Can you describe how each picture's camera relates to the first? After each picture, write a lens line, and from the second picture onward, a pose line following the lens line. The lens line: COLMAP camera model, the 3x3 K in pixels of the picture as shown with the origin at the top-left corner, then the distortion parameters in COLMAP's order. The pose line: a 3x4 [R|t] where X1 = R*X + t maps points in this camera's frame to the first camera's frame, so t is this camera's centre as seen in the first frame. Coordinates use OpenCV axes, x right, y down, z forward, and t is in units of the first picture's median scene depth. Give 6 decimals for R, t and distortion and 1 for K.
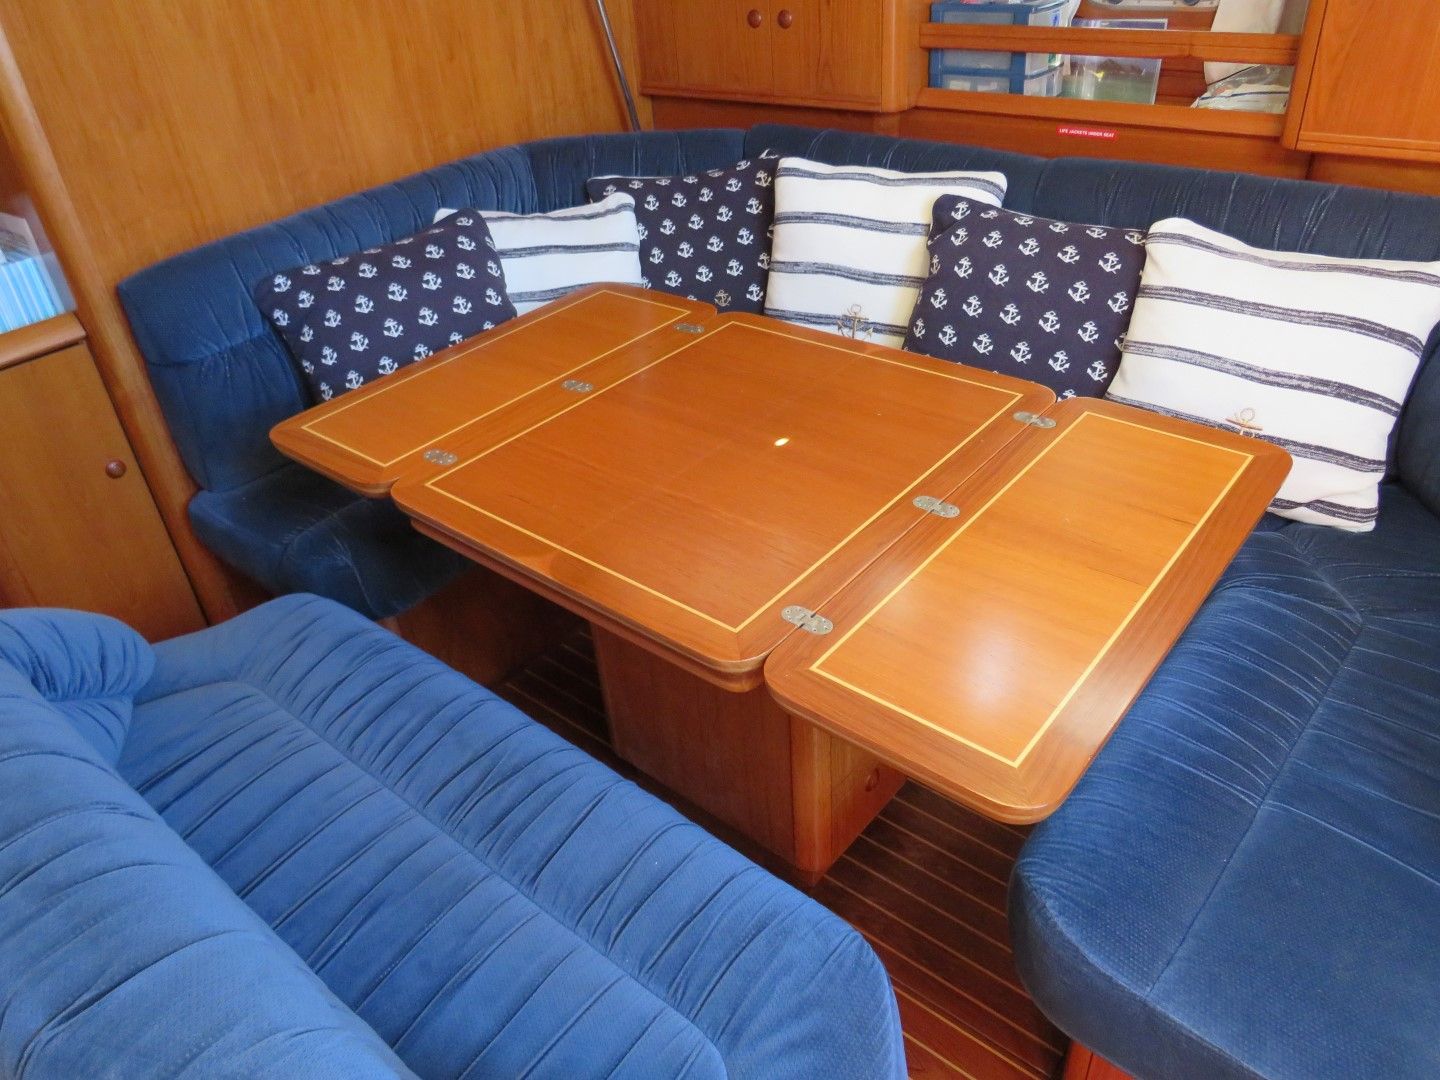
lens RADIAL K [[1012.8, 0, 720.0], [0, 1012.8, 540.0], [0, 0, 1]] dist [-0.022066, -0.000529]
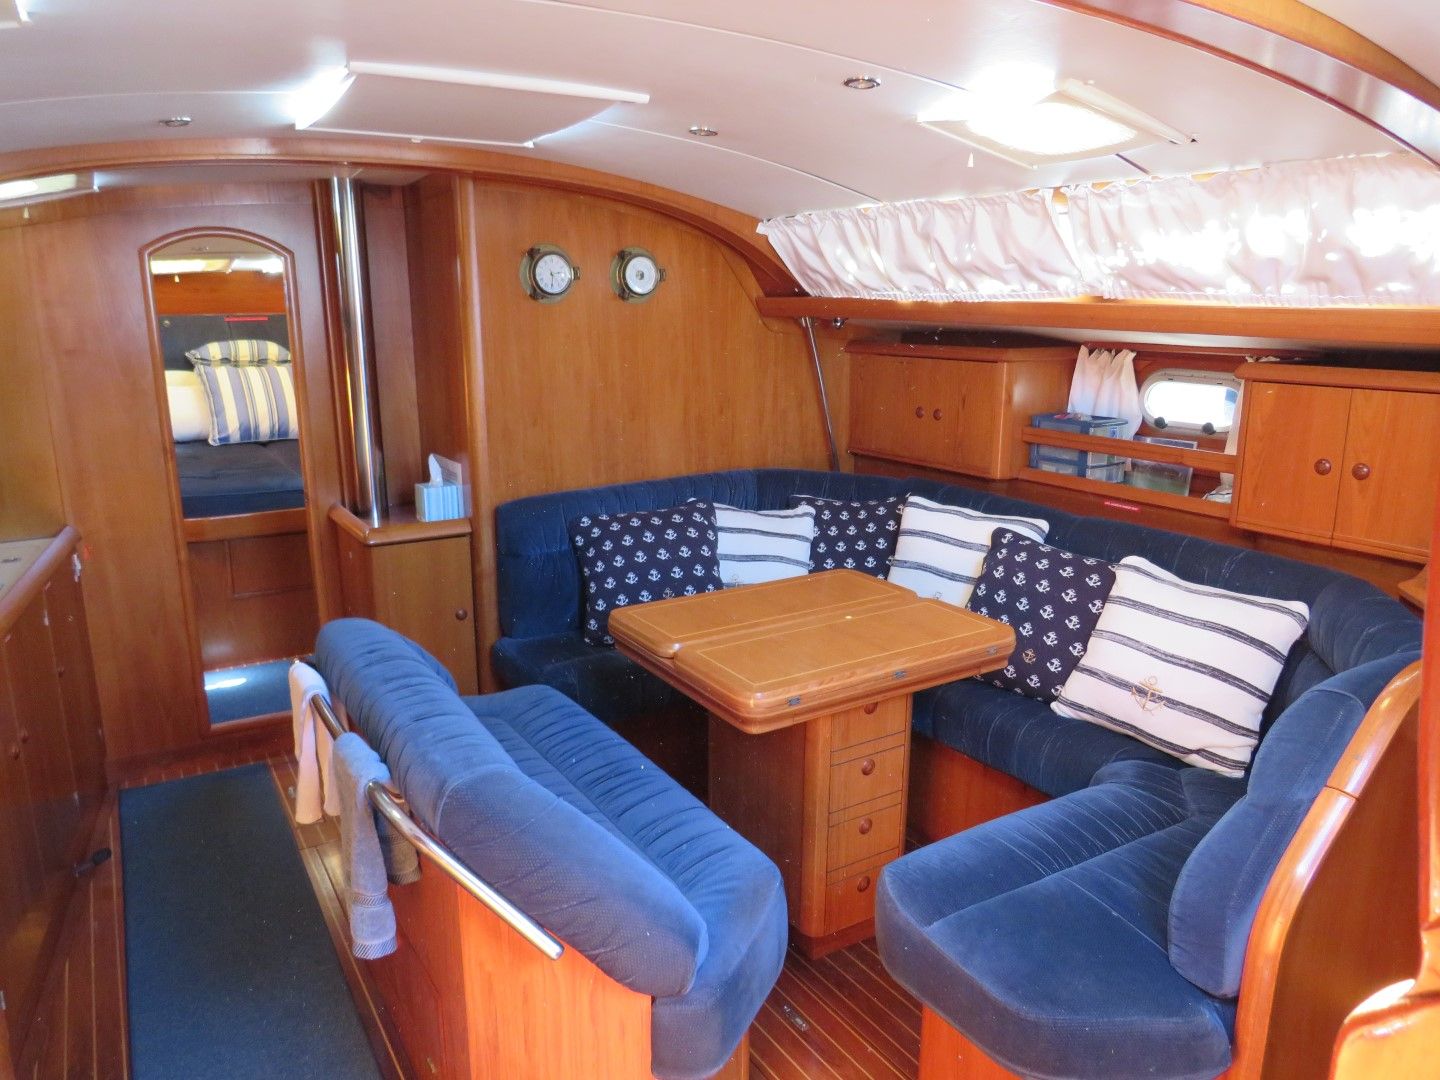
lens RADIAL K [[1011.2, 0, 720.0], [0, 1011.2, 540.0], [0, 0, 1]] dist [-0.009672, -0.004119]
pose [[0.948263, 0.143472, -0.283219, 0.242030], [-0.230559, 0.924473, -0.303632, 0.219280], [0.218266, 0.353221, 0.909722, -0.438985]]
